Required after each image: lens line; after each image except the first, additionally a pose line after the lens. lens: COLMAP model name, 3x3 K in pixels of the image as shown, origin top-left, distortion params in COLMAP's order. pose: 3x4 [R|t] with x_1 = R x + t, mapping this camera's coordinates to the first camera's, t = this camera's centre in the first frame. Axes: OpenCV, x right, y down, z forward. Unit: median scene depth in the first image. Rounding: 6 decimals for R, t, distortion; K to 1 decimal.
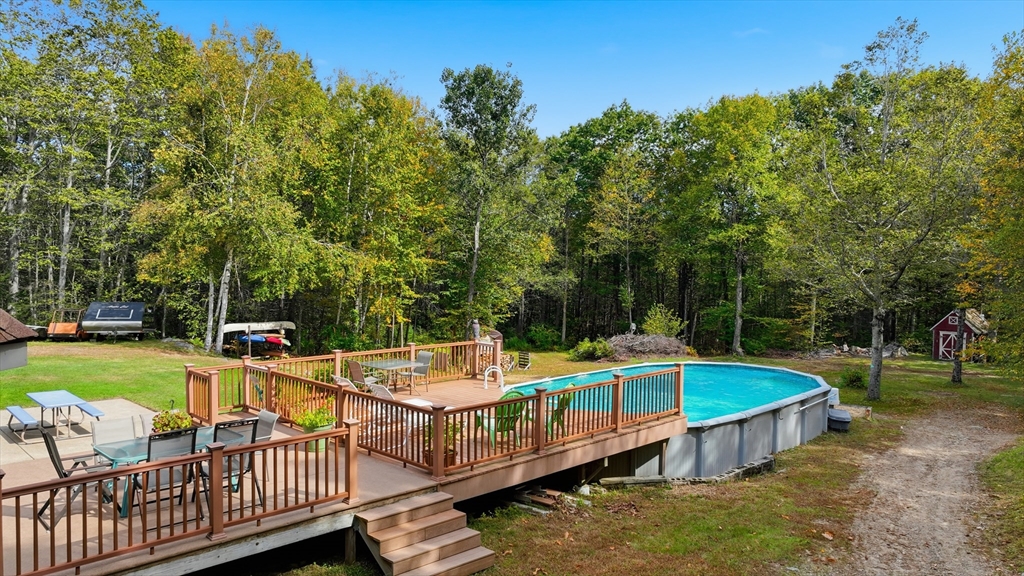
lens RADIAL K [[722.8, 0, 511.3], [0, 722.8, 291.6], [0, 0, 1]] dist [0.007303, 0.003124]
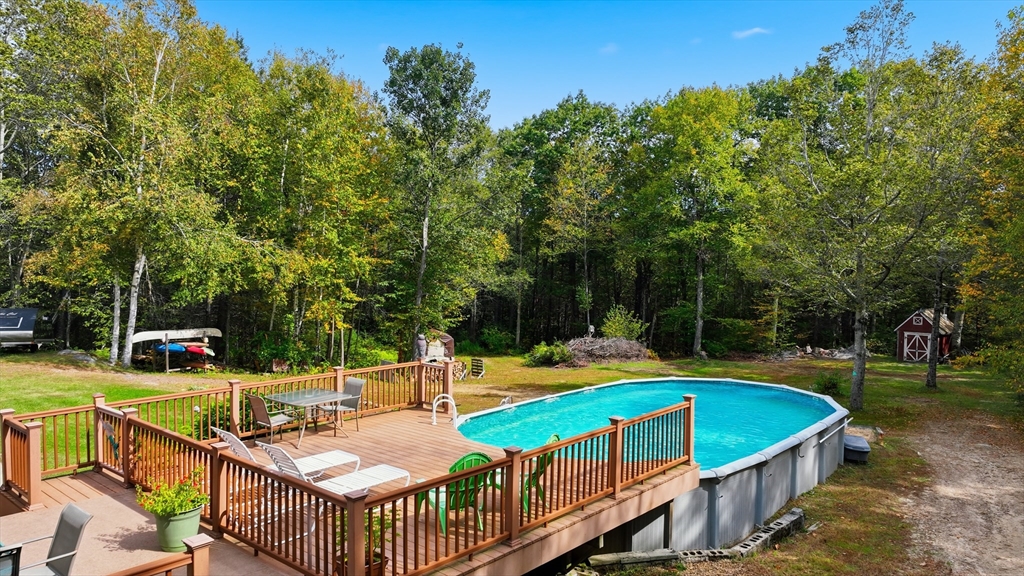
lens RADIAL K [[722.8, 0, 511.2], [0, 722.8, 293.3], [0, 0, 1]] dist [0.007303, 0.003124]
pose [[0.997674, -0.003841, 0.068064, -0.001851], [0.003555, 0.999984, 0.004320, -0.004391], [-0.068079, -0.004068, 0.997672, 0.085642]]
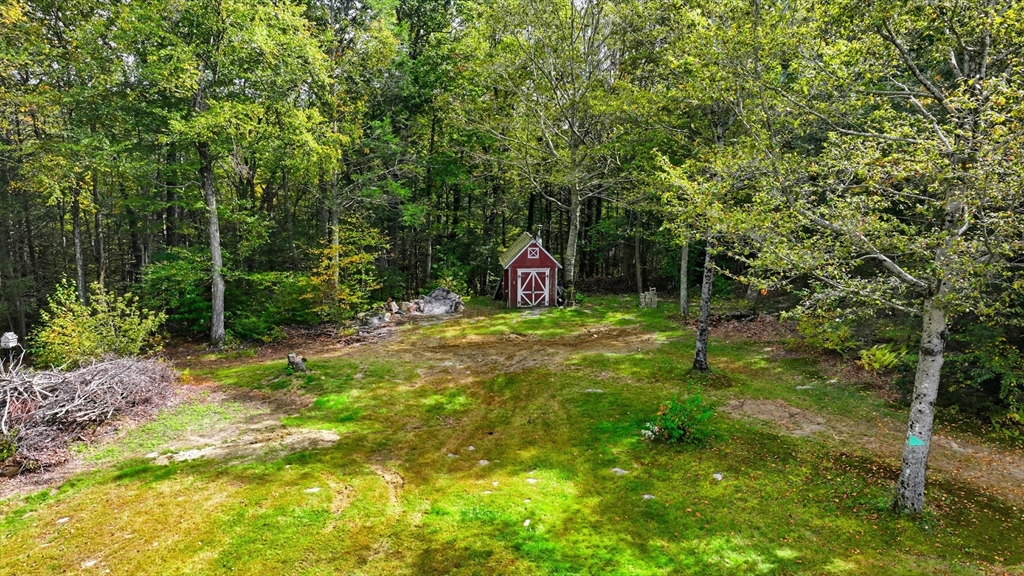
lens RADIAL K [[722.8, 0, 514.4], [0, 722.8, 285.4], [0, 0, 1]] dist [0.007303, 0.003124]
pose [[0.585211, -0.147025, 0.797440, 0.013654], [0.035710, 0.987144, 0.155794, -0.055158], [-0.810094, -0.062696, 0.582938, 0.761101]]
